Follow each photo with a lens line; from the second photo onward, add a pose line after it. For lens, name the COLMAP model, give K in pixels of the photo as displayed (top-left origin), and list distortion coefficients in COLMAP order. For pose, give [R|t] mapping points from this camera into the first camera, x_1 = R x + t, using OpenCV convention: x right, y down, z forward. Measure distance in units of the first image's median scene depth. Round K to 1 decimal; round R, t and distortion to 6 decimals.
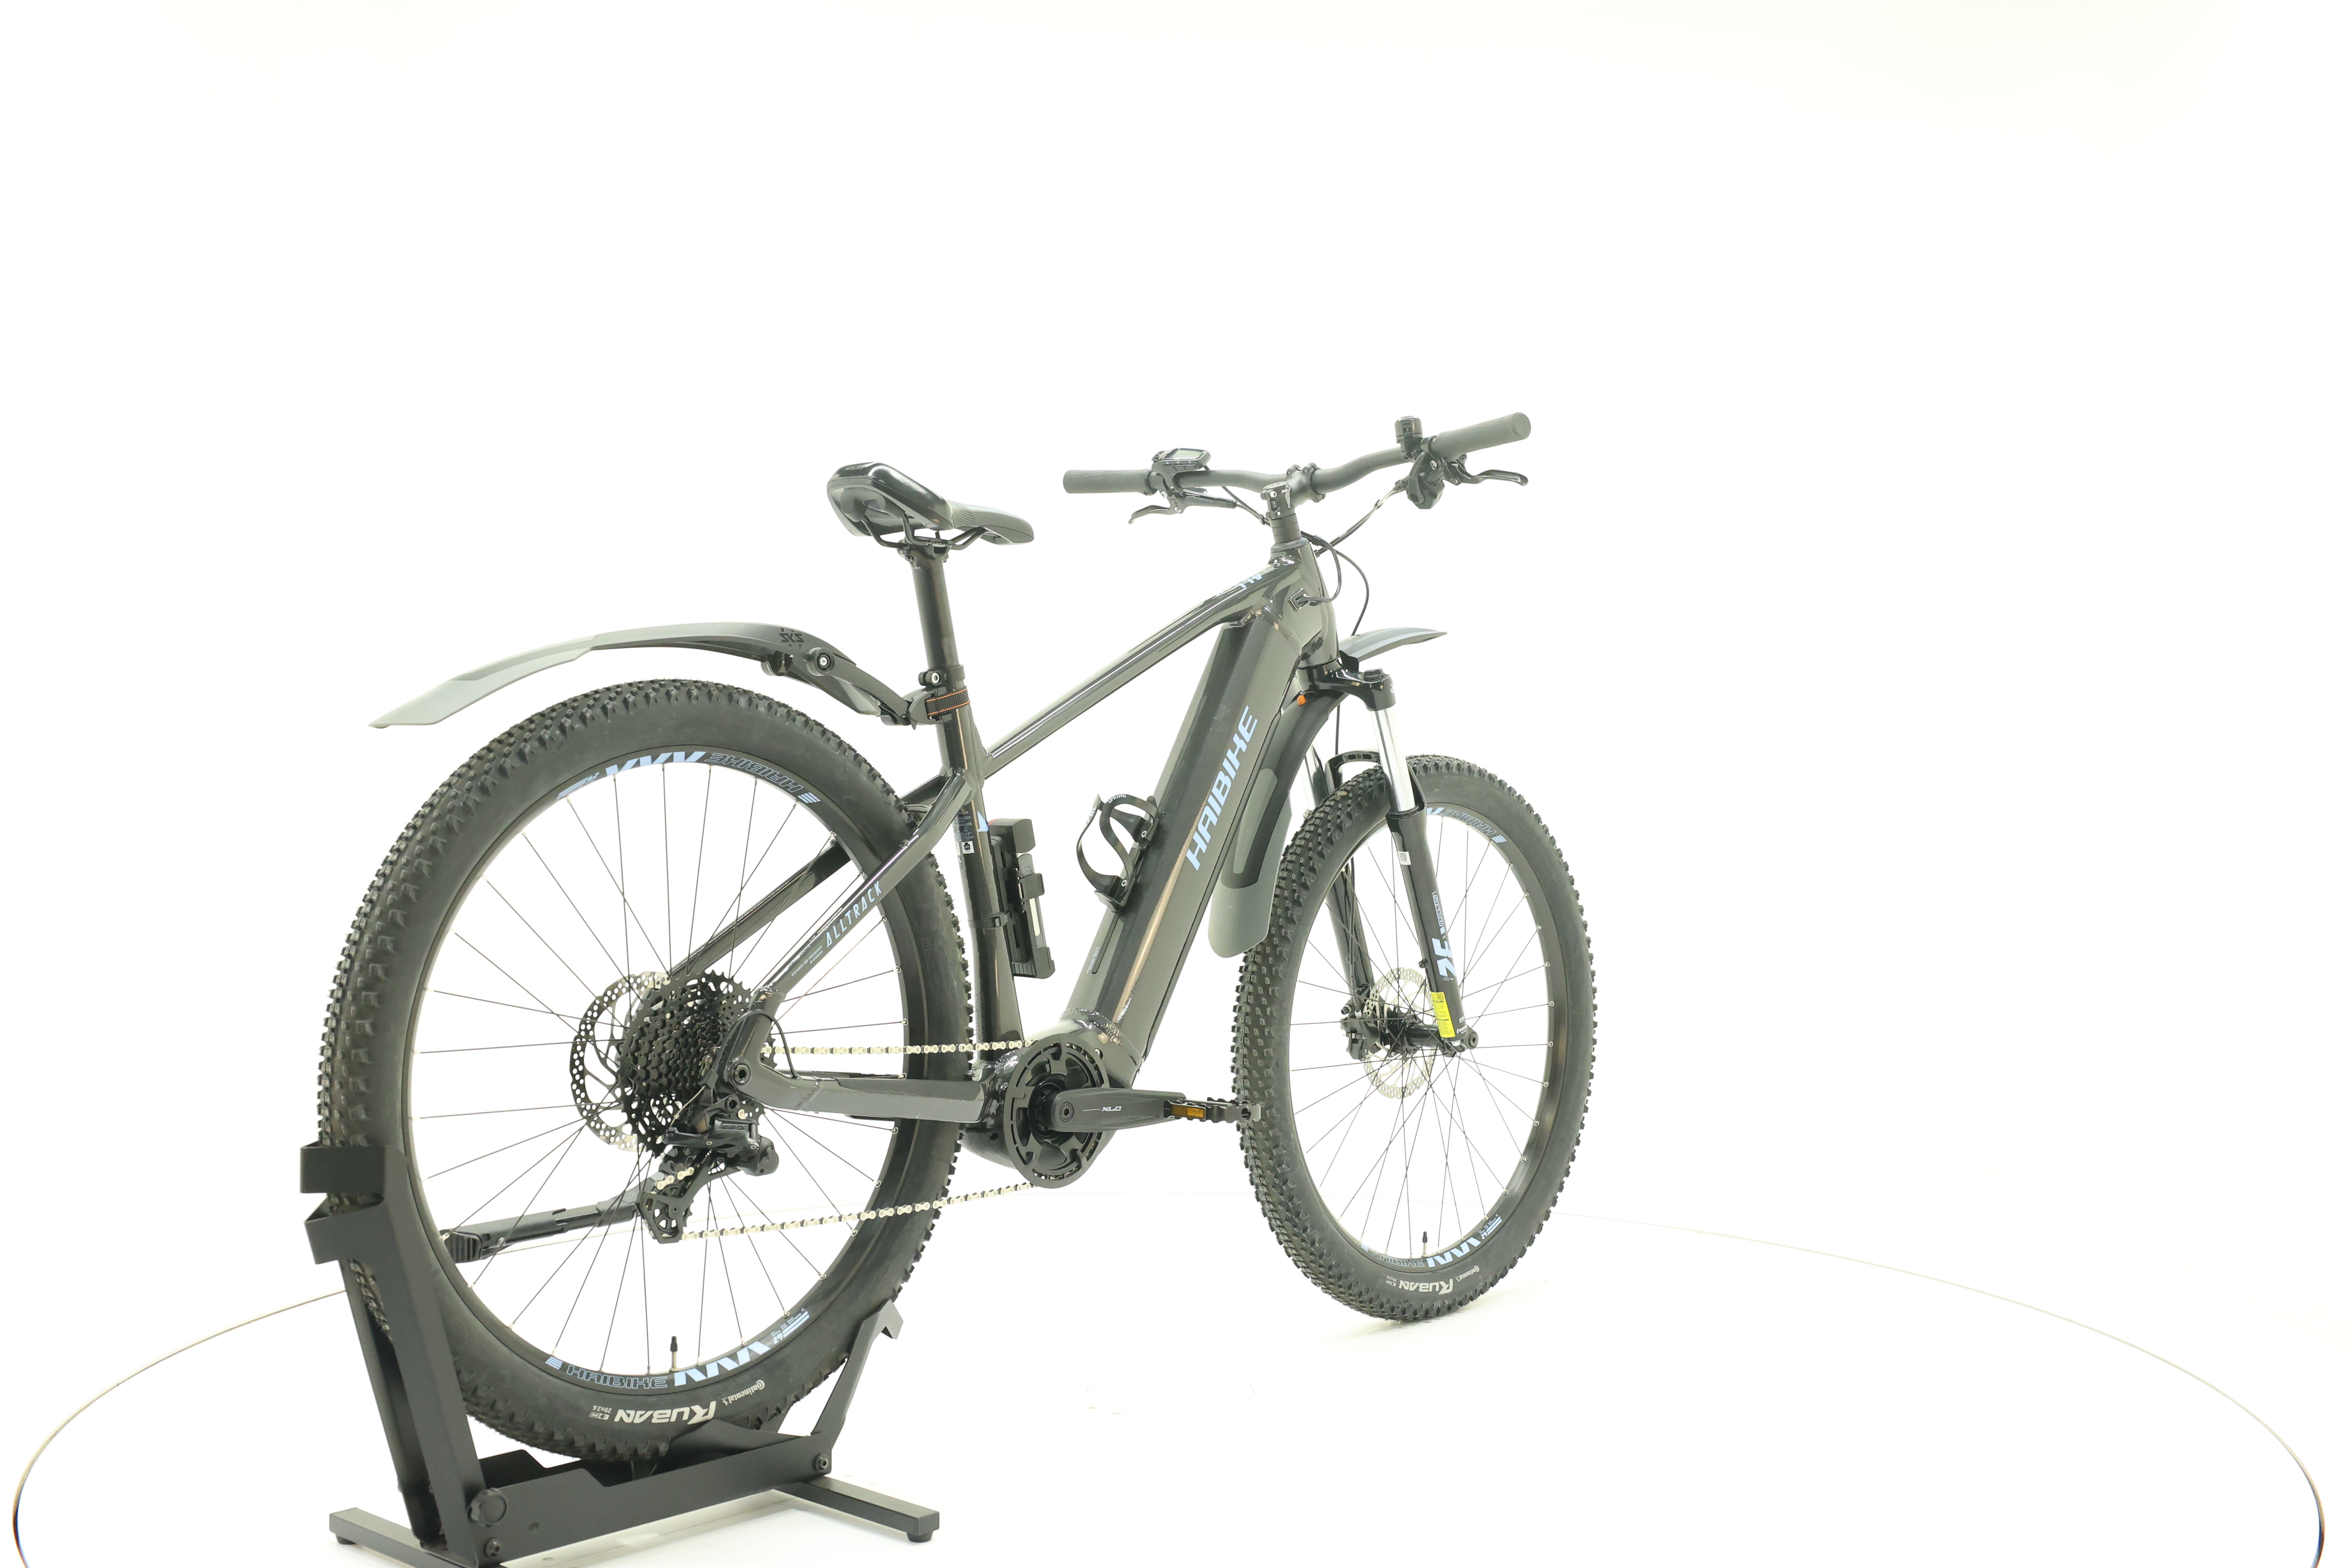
lens RADIAL K [[2506.2, 0, 1166.9], [0, 2506.2, 777.9], [0, 0, 1]] dist [0.045971, 0.000000]
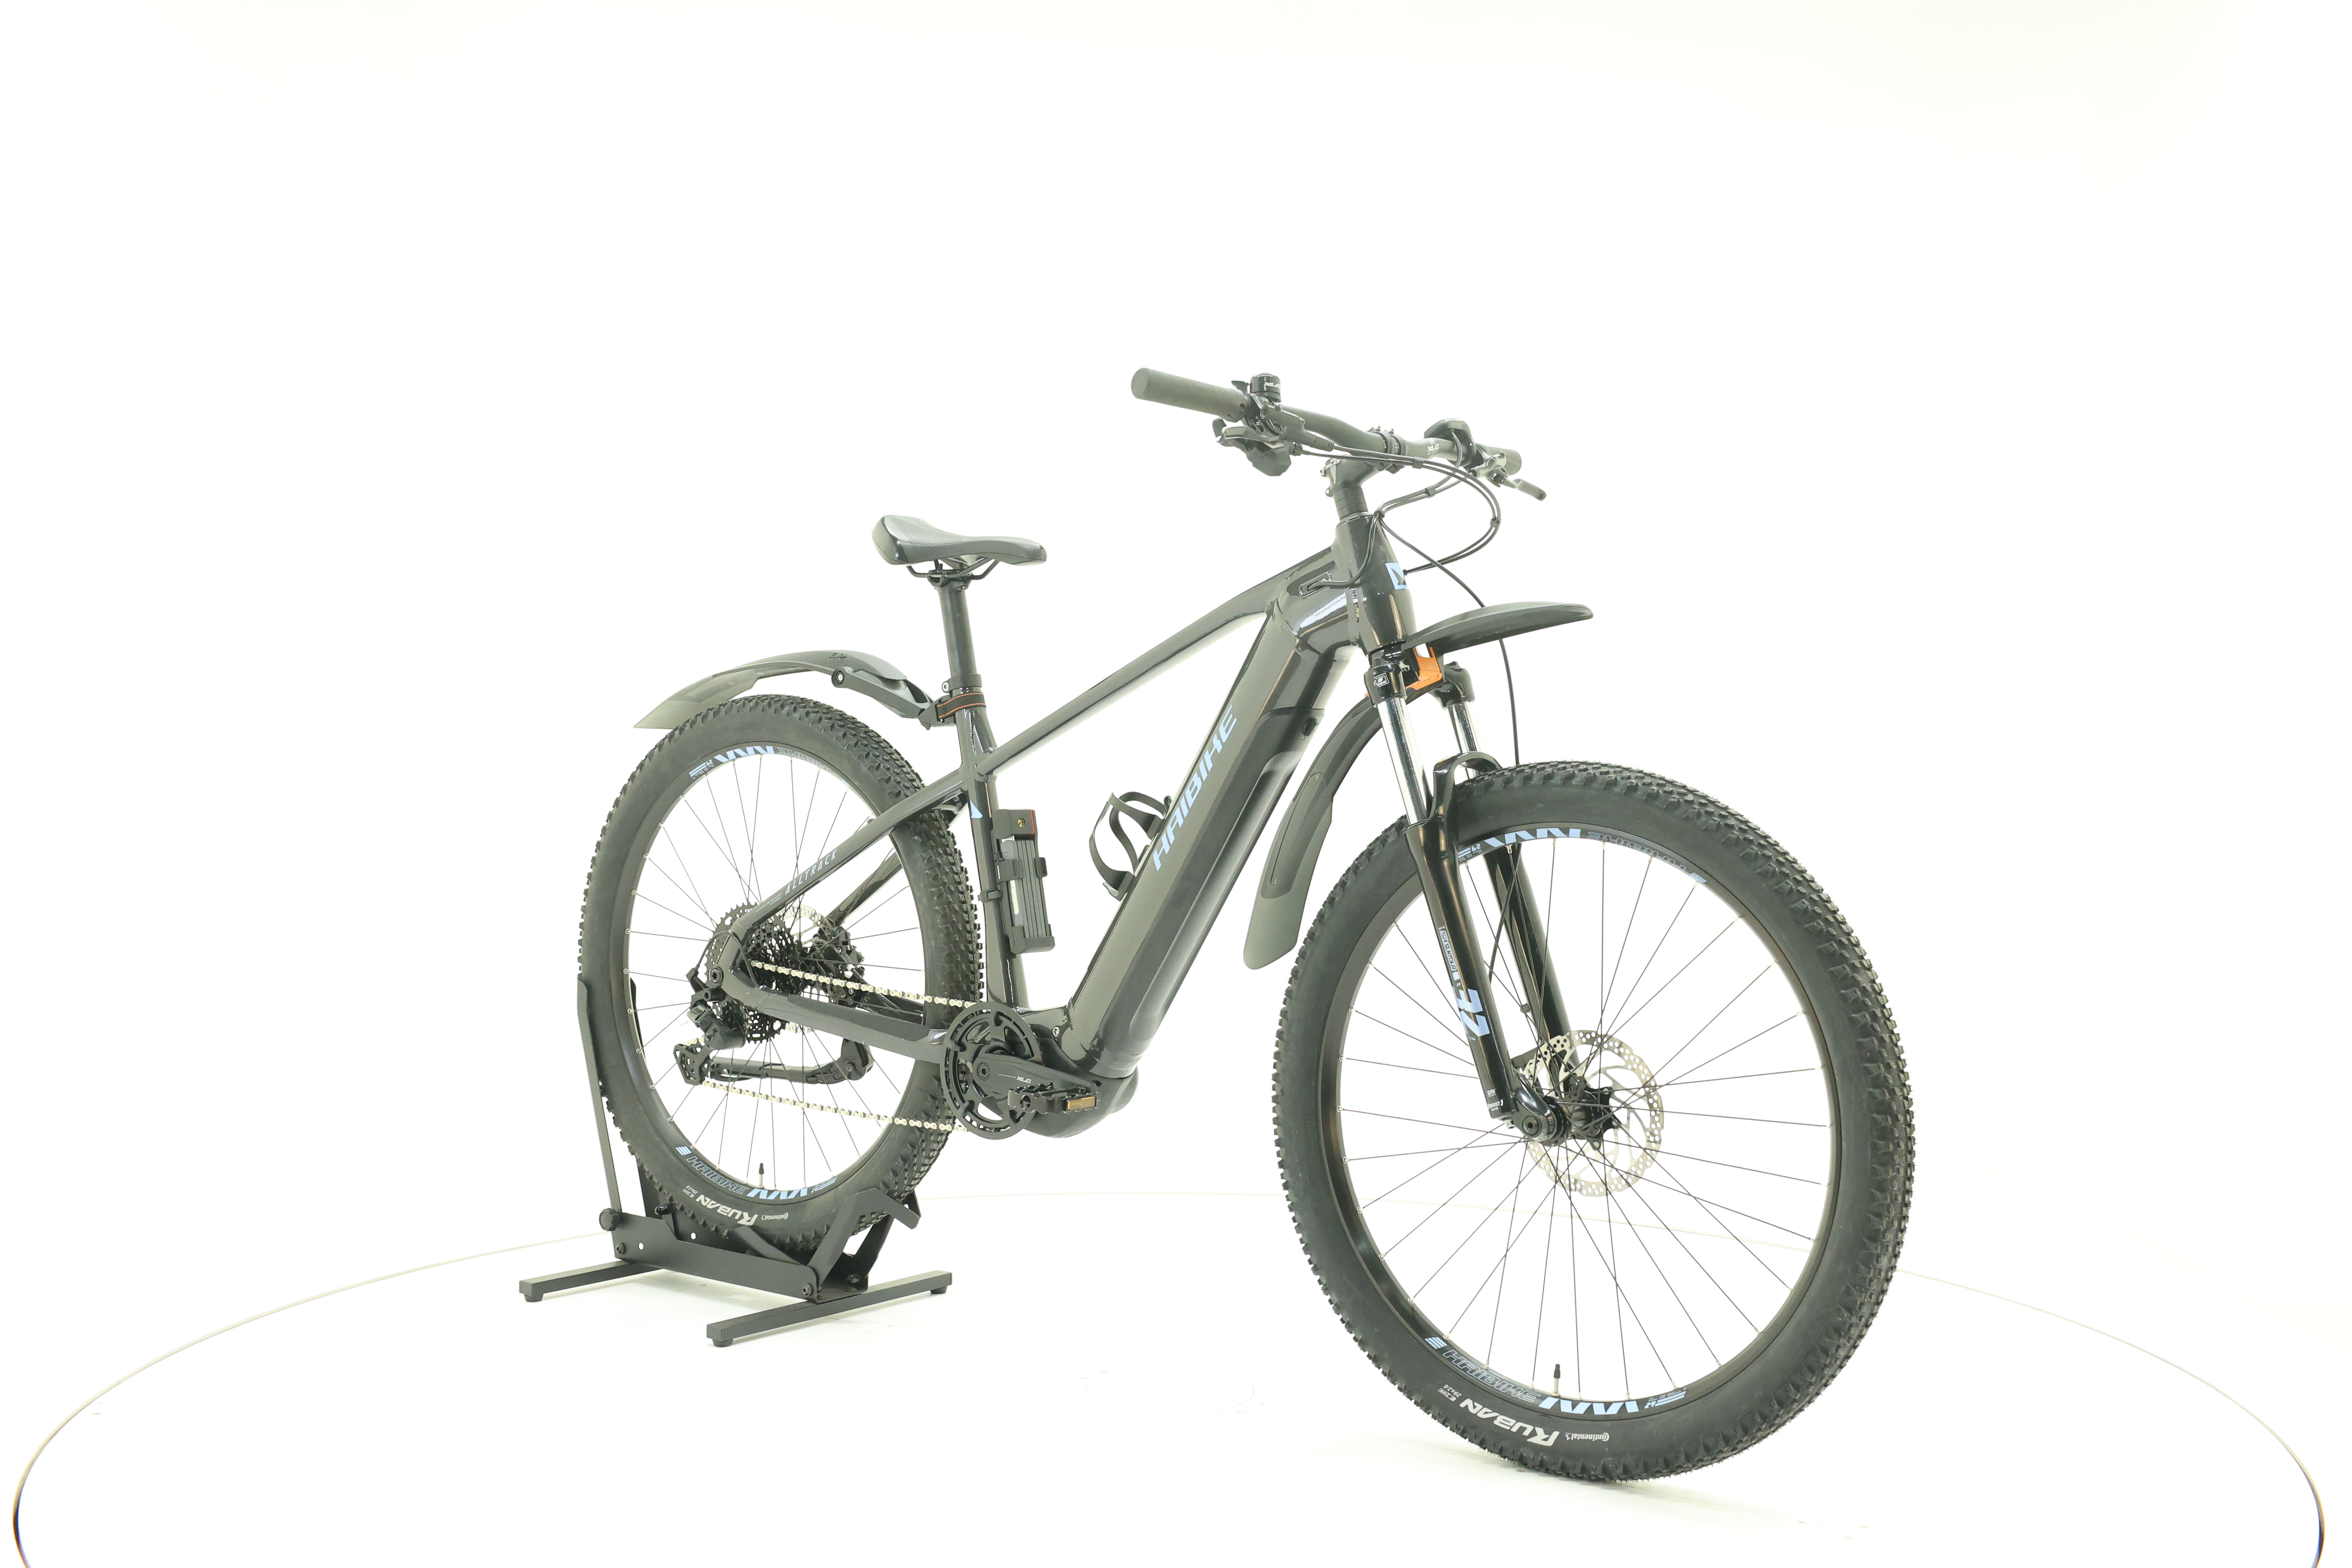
lens RADIAL K [[2506.2, 0, 1145.3], [0, 2506.2, 855.5], [0, 0, 1]] dist [0.045971, 0.000000]
pose [[0.079232, 0.004004, -0.996848, 1.095450], [-0.060850, 0.998147, -0.000827, 0.035609], [0.994997, 0.060724, 0.079329, 0.989476]]
